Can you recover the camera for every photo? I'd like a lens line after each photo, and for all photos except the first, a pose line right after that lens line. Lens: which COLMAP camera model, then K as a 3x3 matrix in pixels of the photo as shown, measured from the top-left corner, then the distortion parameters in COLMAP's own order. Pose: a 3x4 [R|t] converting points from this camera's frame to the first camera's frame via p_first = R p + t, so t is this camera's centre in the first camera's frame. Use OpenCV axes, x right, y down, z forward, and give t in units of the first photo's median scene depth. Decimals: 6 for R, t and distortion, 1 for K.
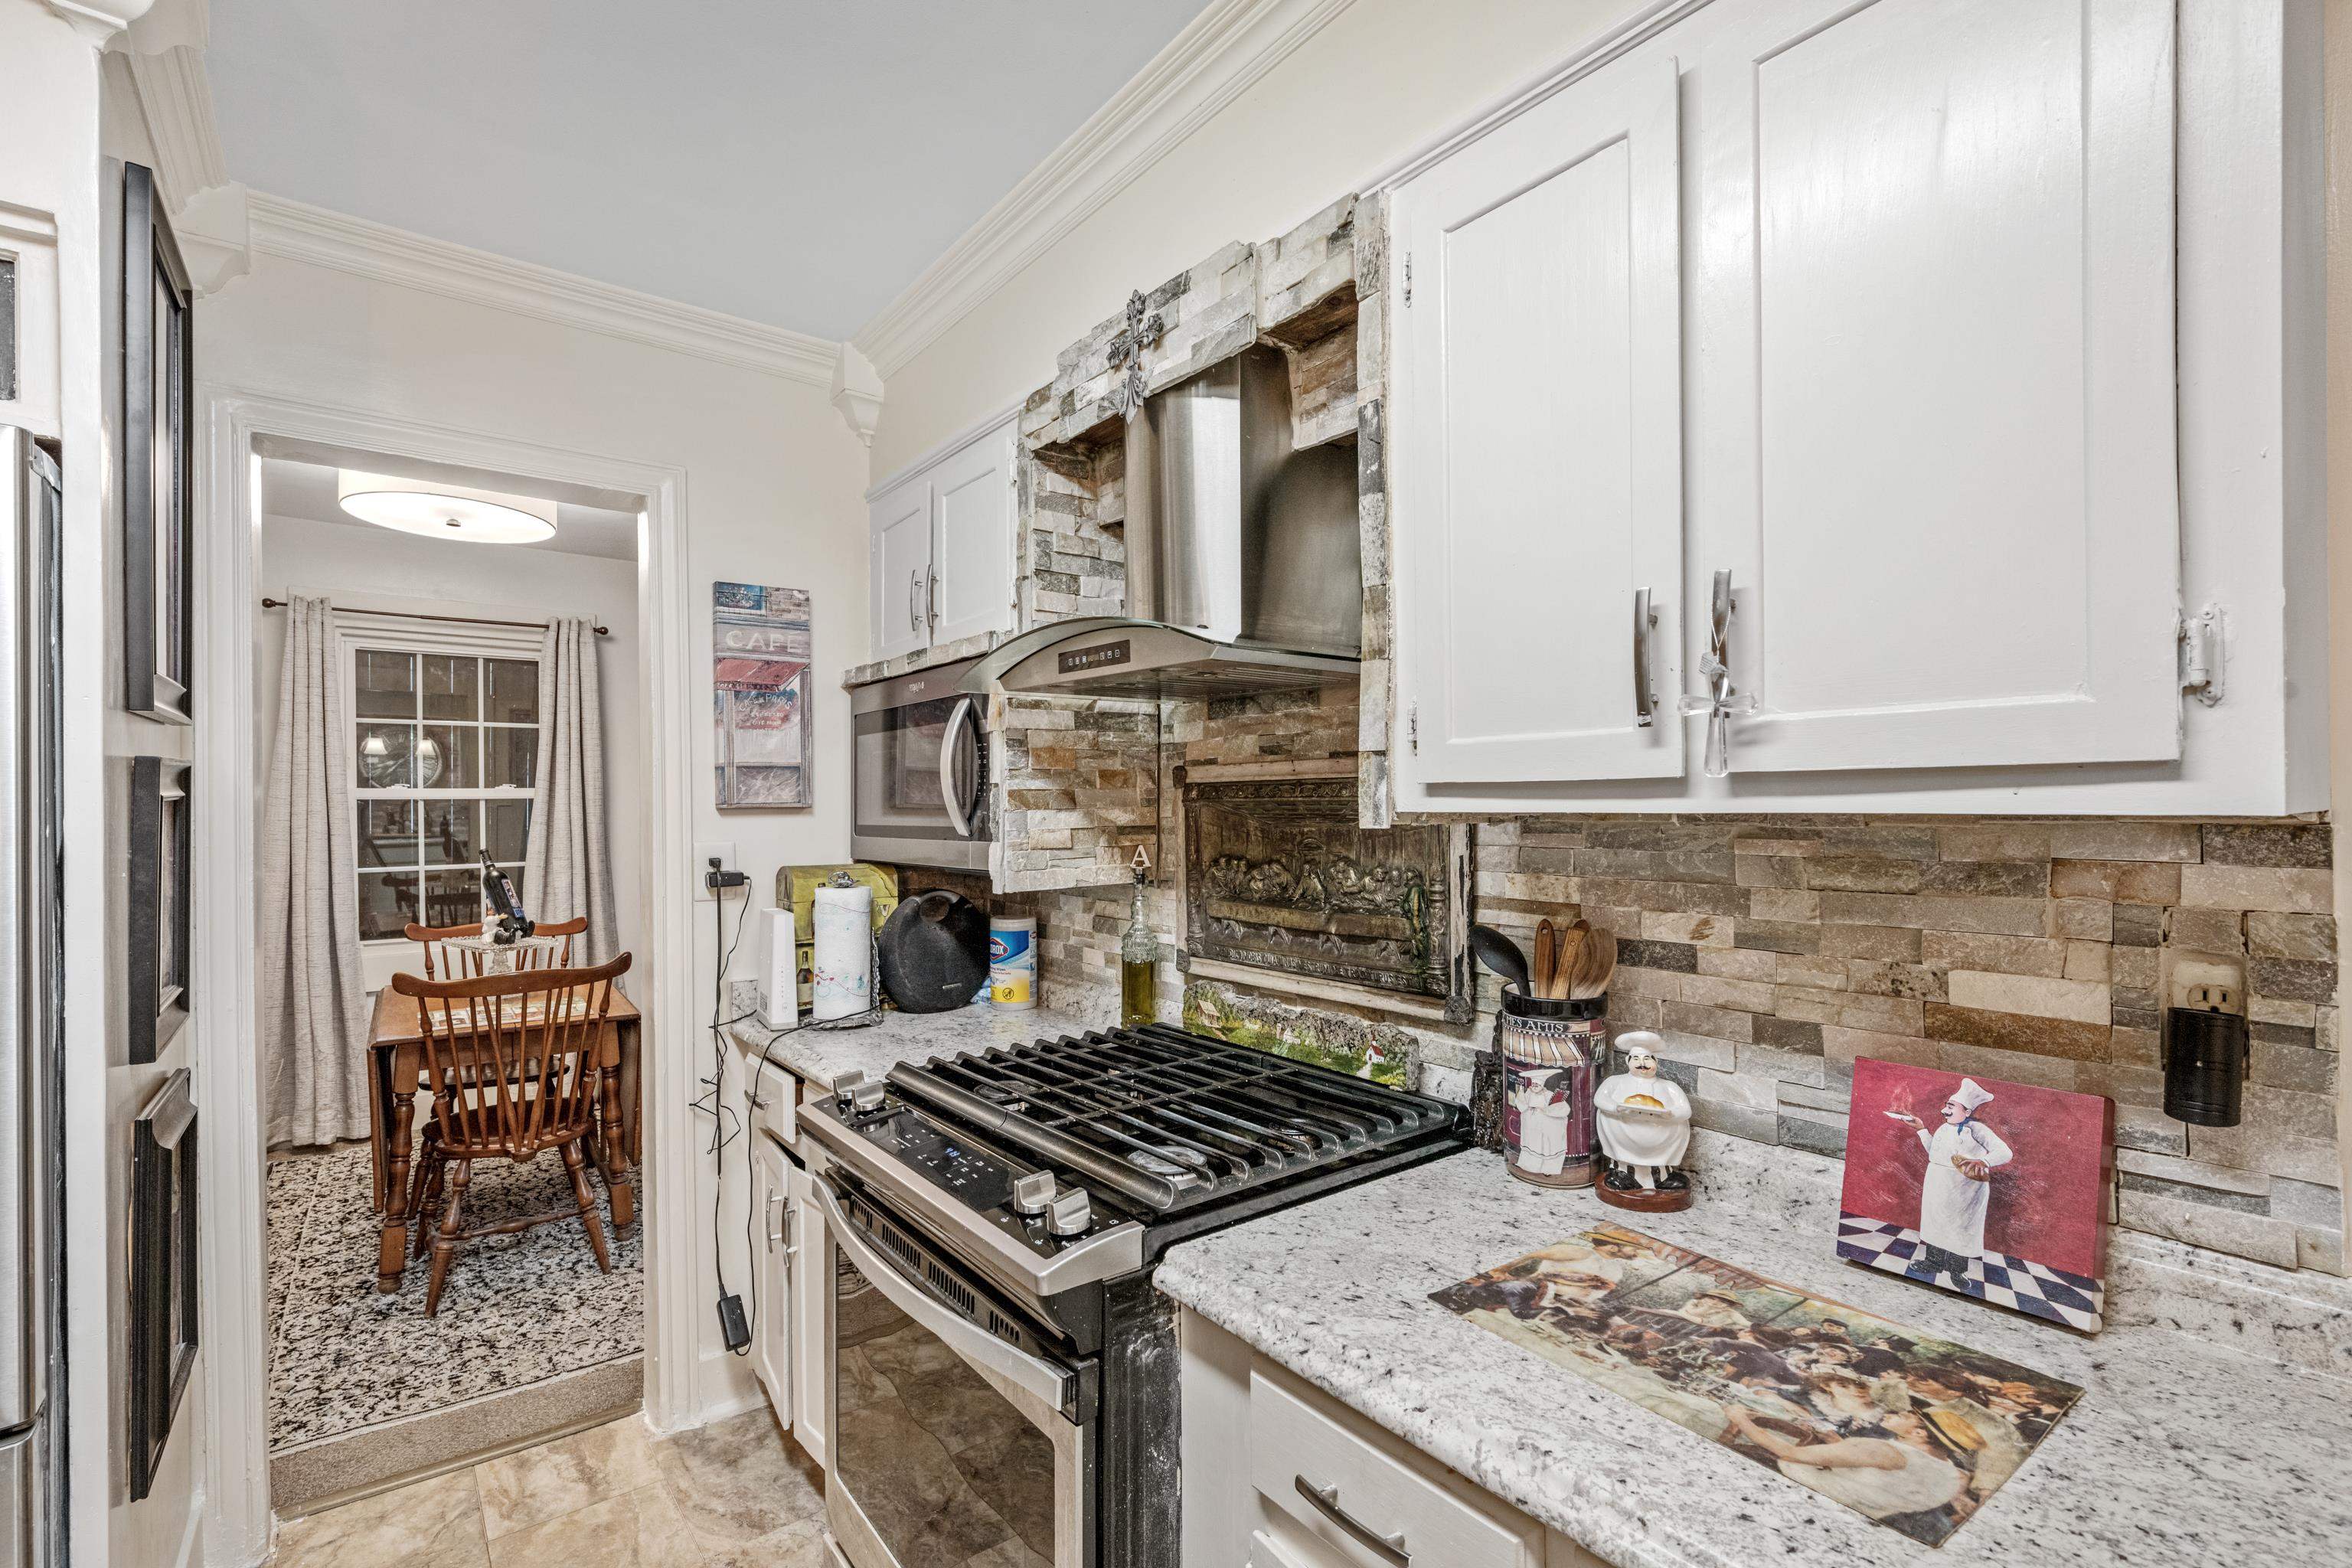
lens RADIAL K [[1054.1, 0, 1187.6], [0, 1054.1, 787.2], [0, 0, 1]] dist [0.000503, 0.000012]
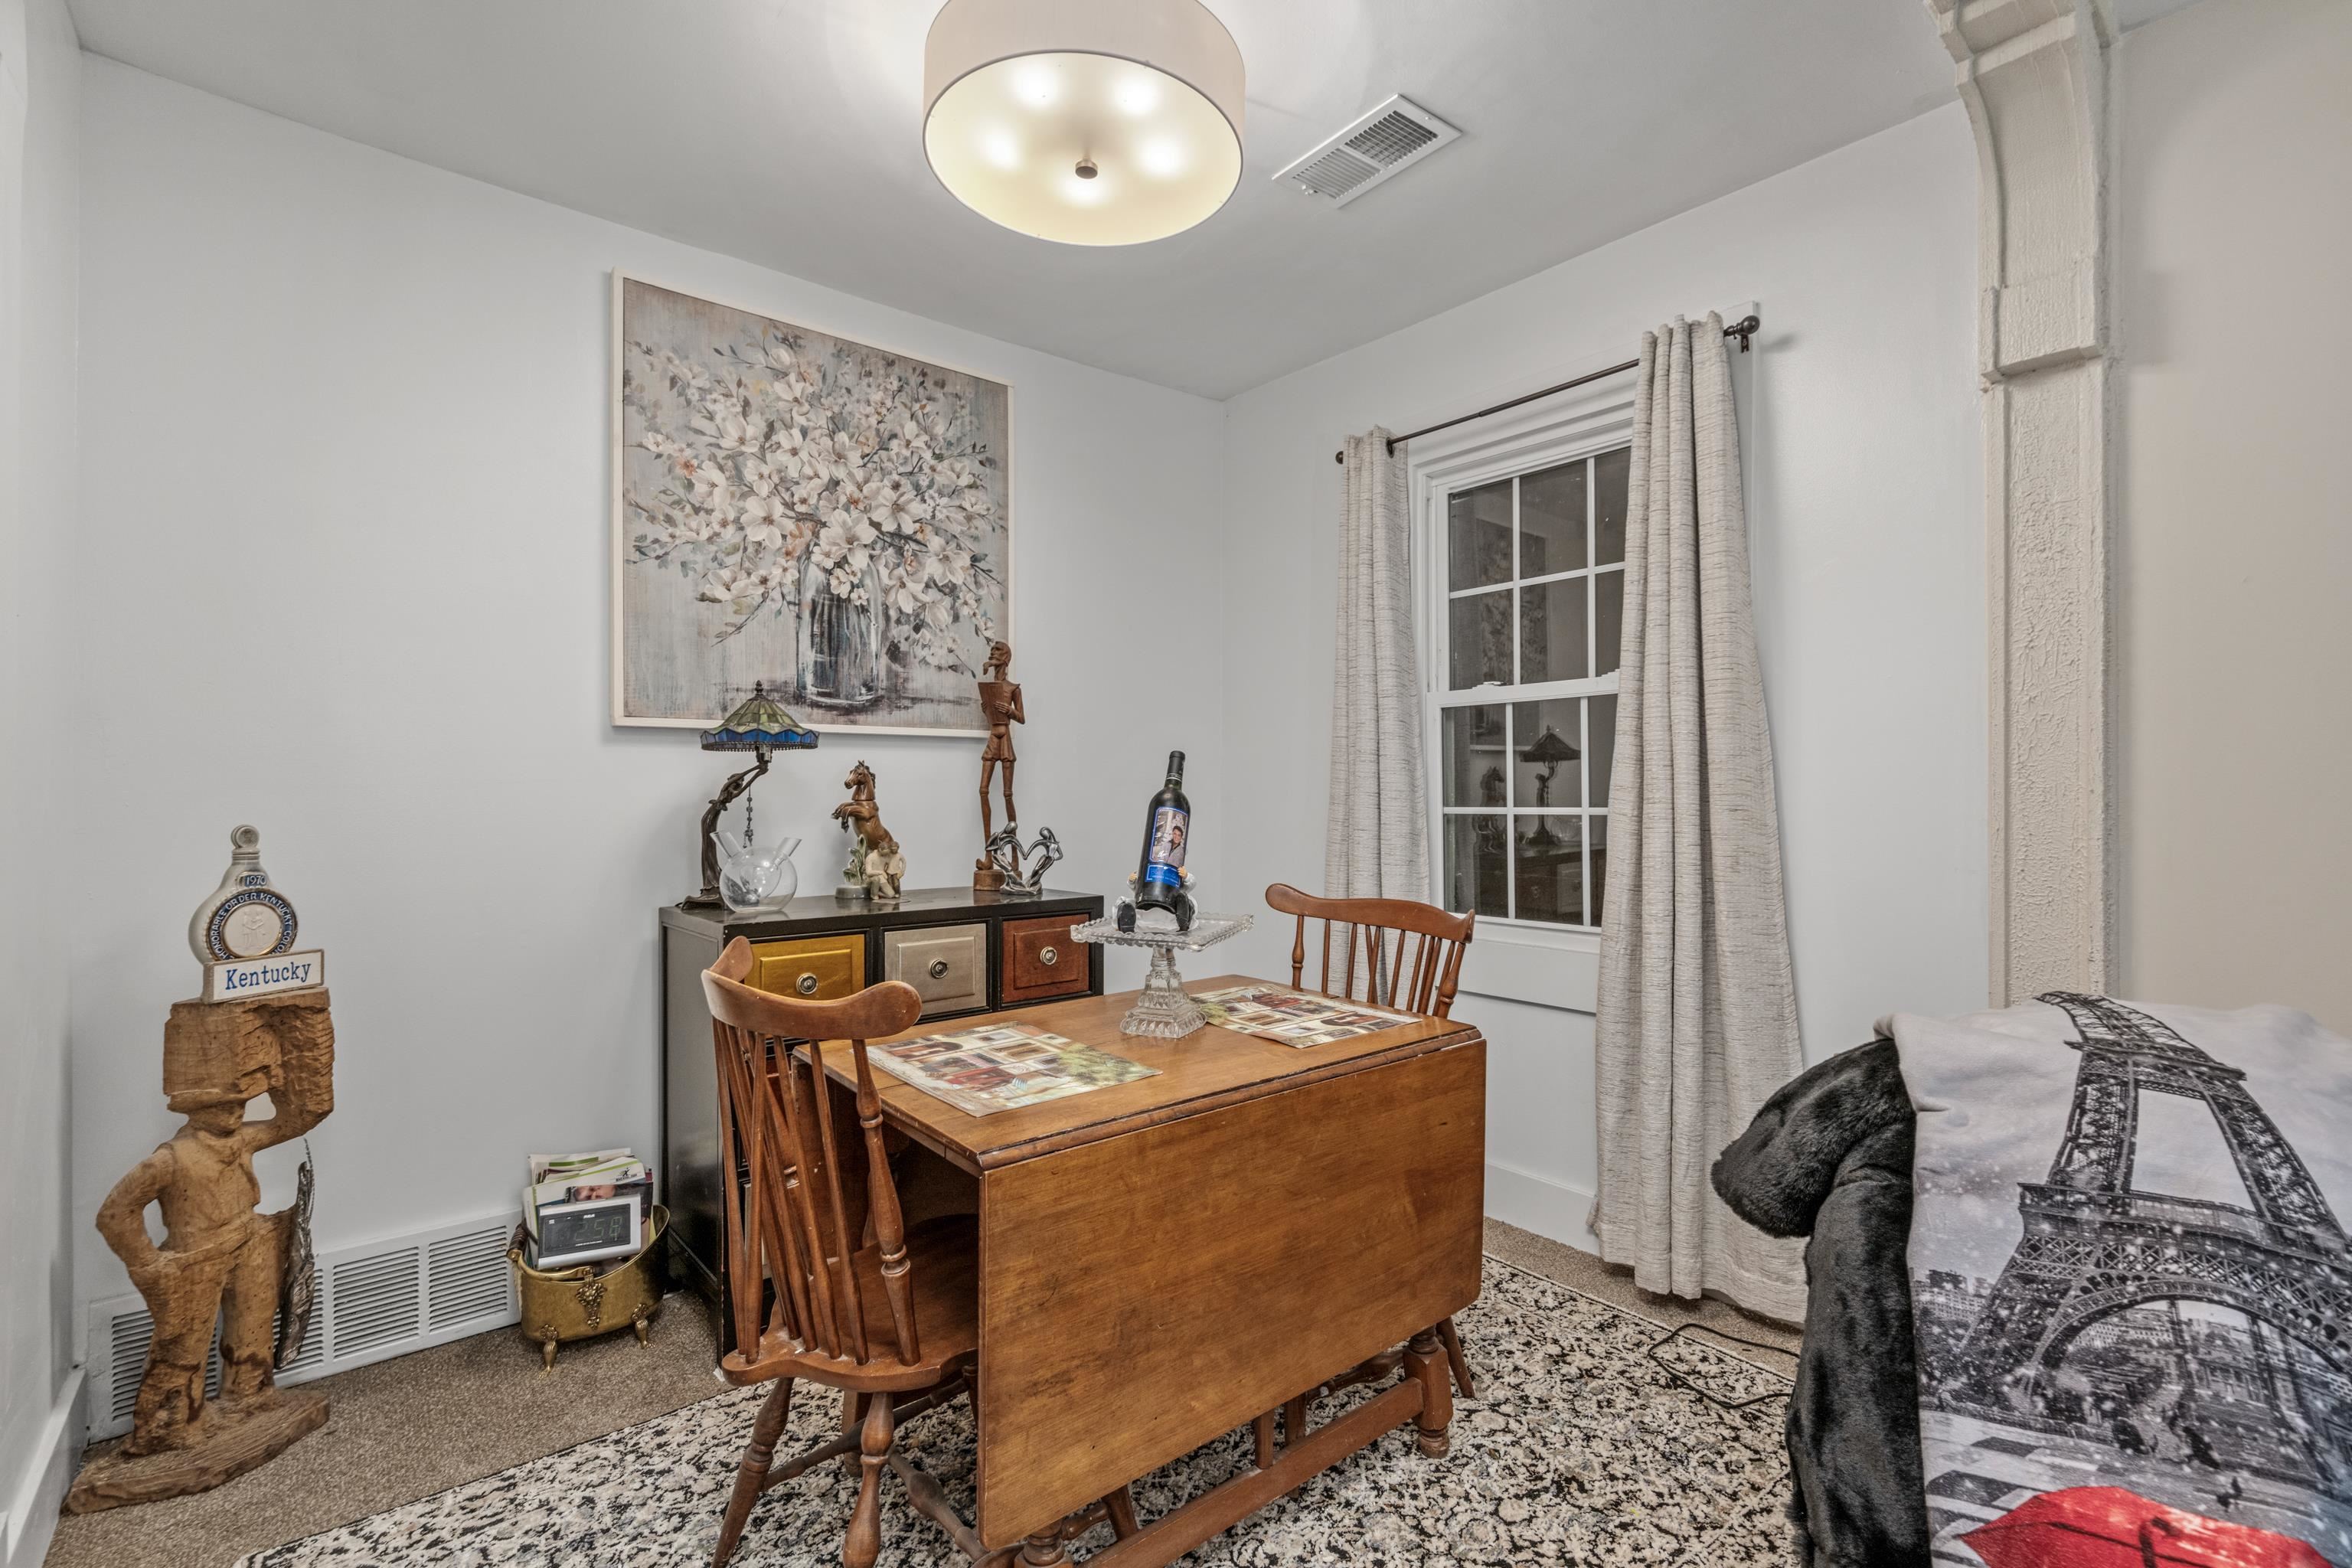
lens RADIAL K [[1054.1, 0, 1187.6], [0, 1054.1, 787.2], [0, 0, 1]] dist [0.000503, 0.000012]
pose [[0.041078, 0.000993, -0.999155, -0.096912], [0.010821, 0.999940, 0.001439, 0.058489], [0.999097, -0.010871, 0.041065, 0.777347]]
